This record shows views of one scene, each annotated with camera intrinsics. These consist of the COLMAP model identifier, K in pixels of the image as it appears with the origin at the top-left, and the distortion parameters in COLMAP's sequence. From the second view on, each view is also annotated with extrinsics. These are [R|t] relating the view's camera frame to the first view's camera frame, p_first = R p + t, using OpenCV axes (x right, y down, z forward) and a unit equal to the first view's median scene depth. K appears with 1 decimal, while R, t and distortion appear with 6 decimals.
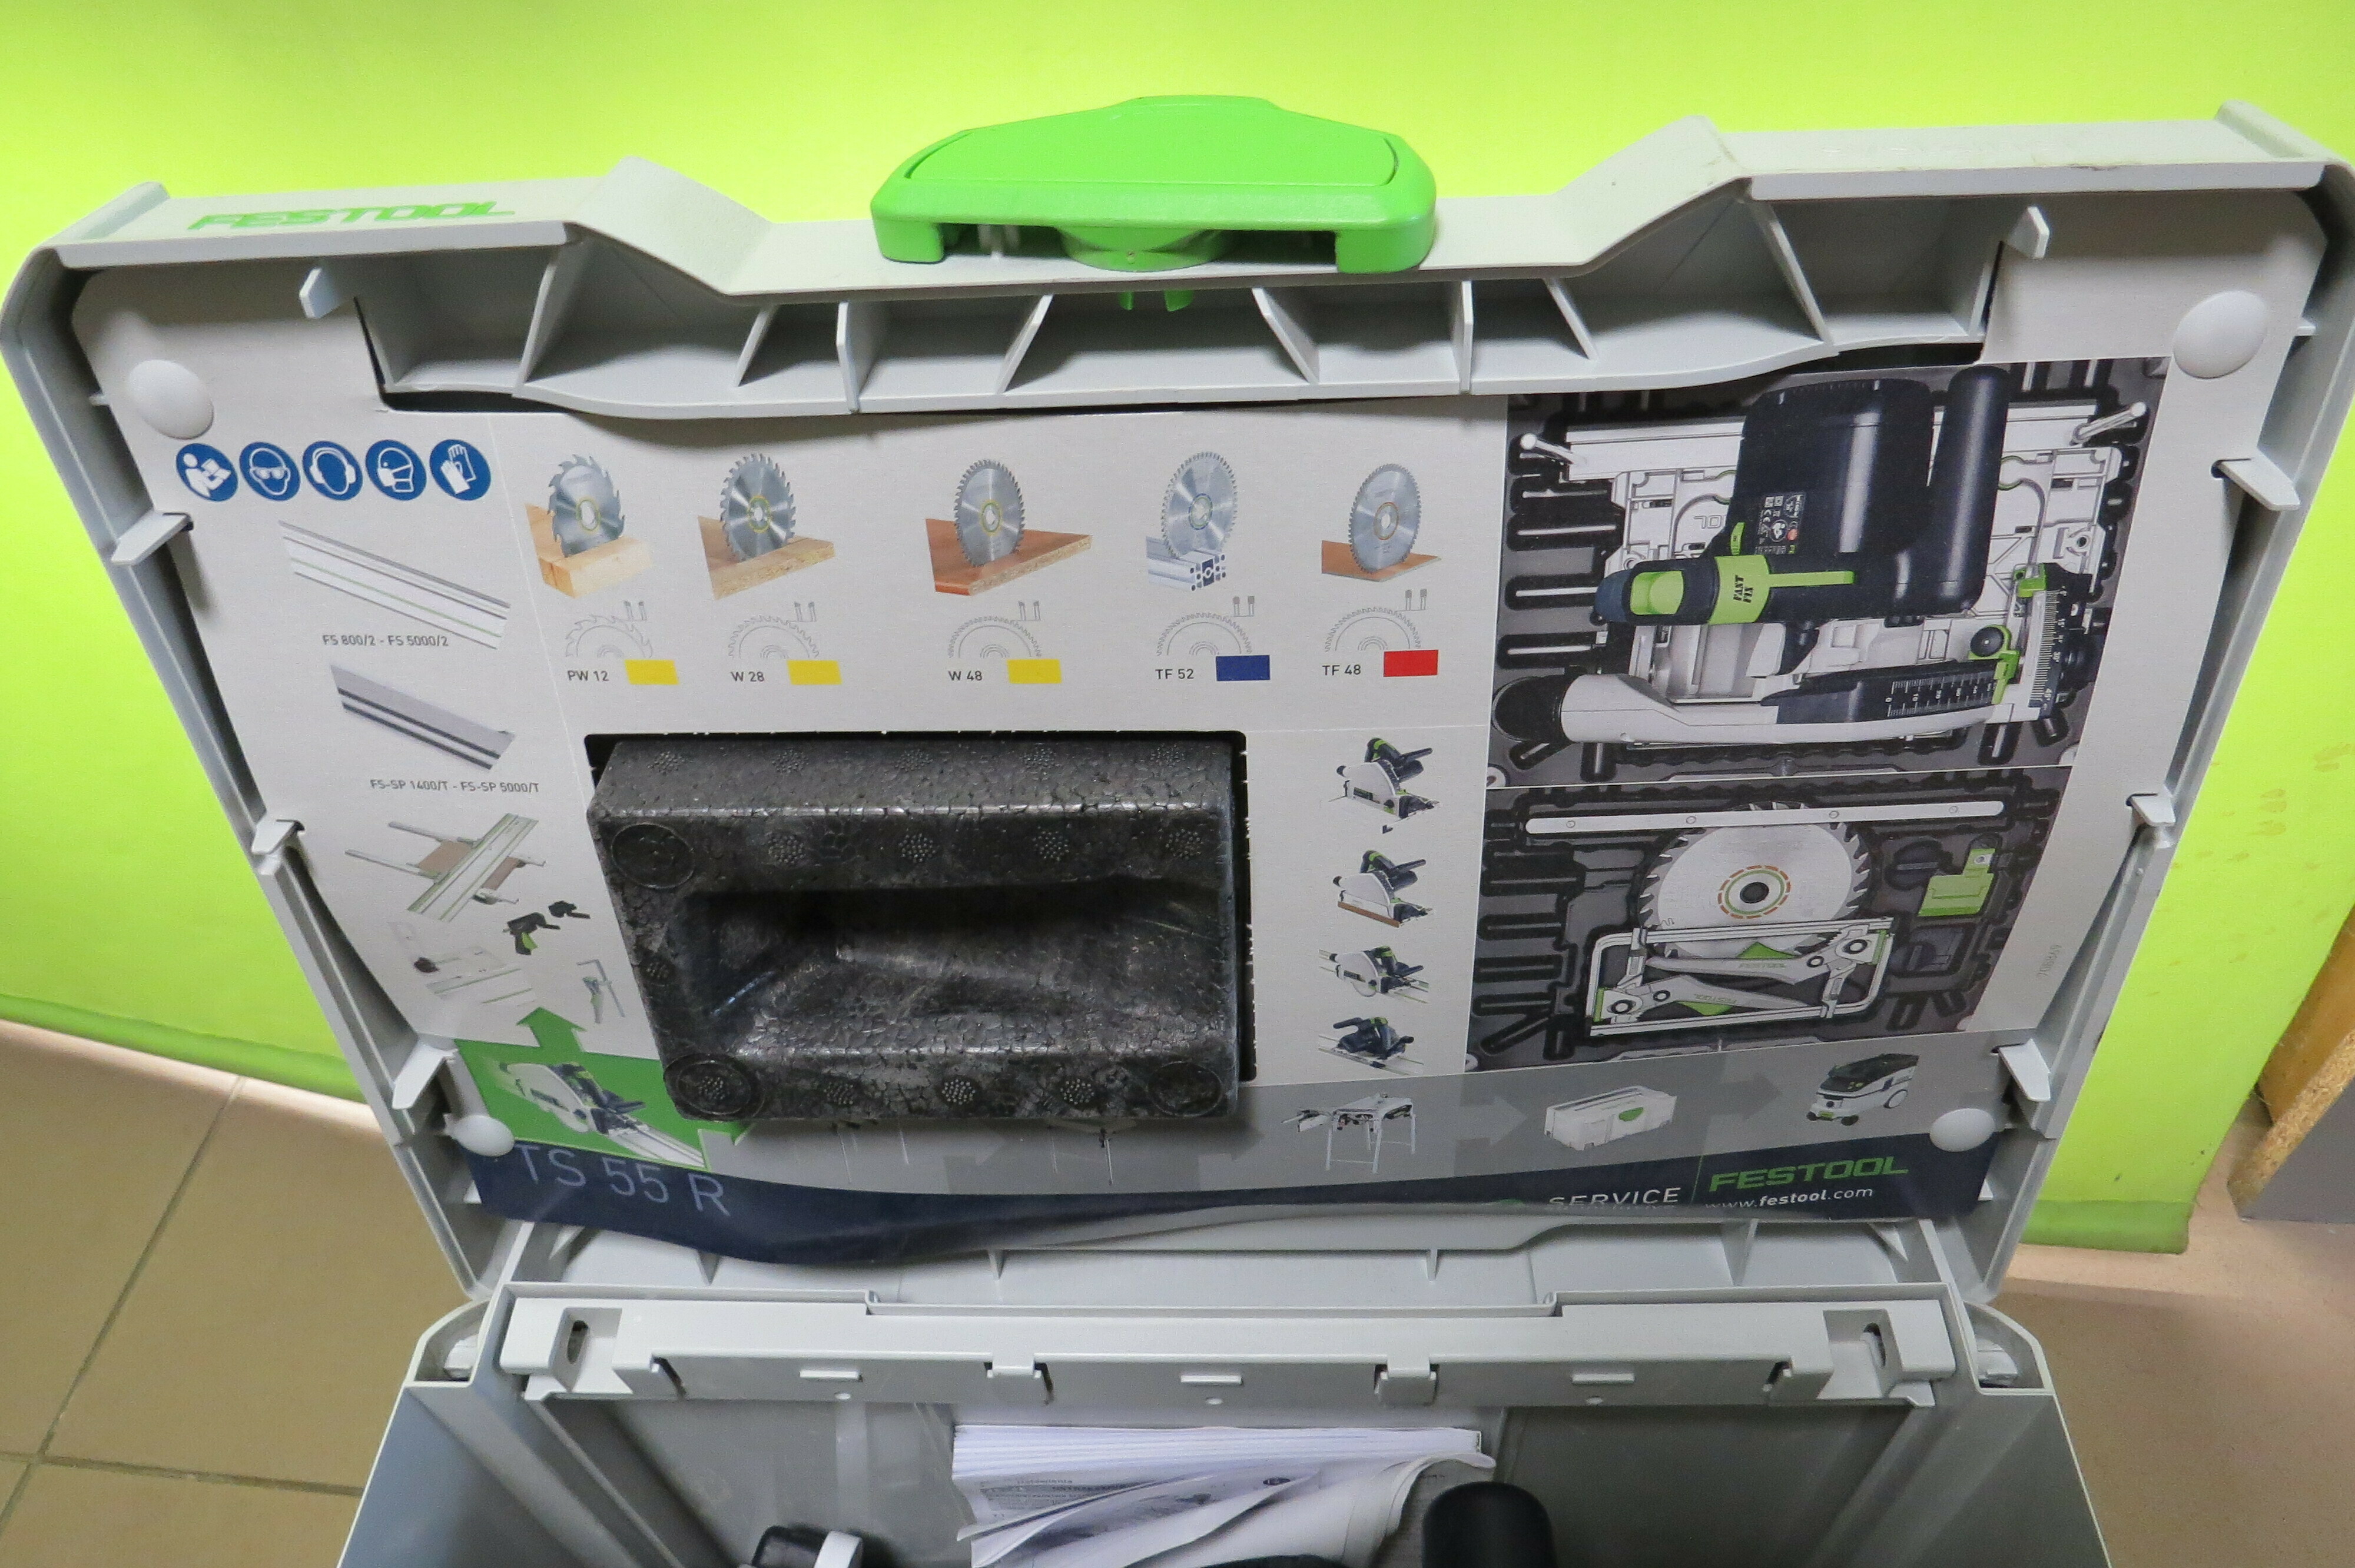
lens RADIAL K [[1689.5, 0, 1177.5], [0, 1689.5, 784.0], [0, 0, 1]] dist [-0.021997, -0.004585]
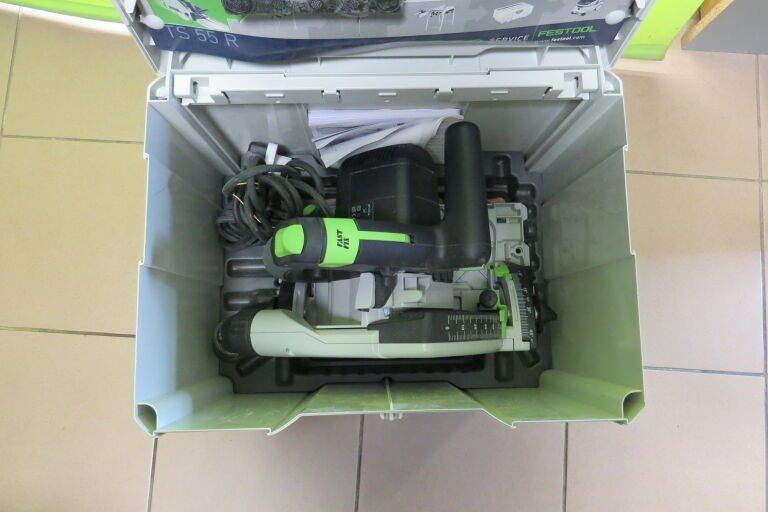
lens RADIAL K [[551.0, 0, 384.0], [0, 551.0, 256.0], [0, 0, 1]] dist [-0.021997, -0.004585]
pose [[0.996339, -0.038204, 0.076479, -0.084535], [-0.011950, 0.823578, 0.567077, -0.013062], [-0.084651, -0.565915, 0.820106, -0.111317]]
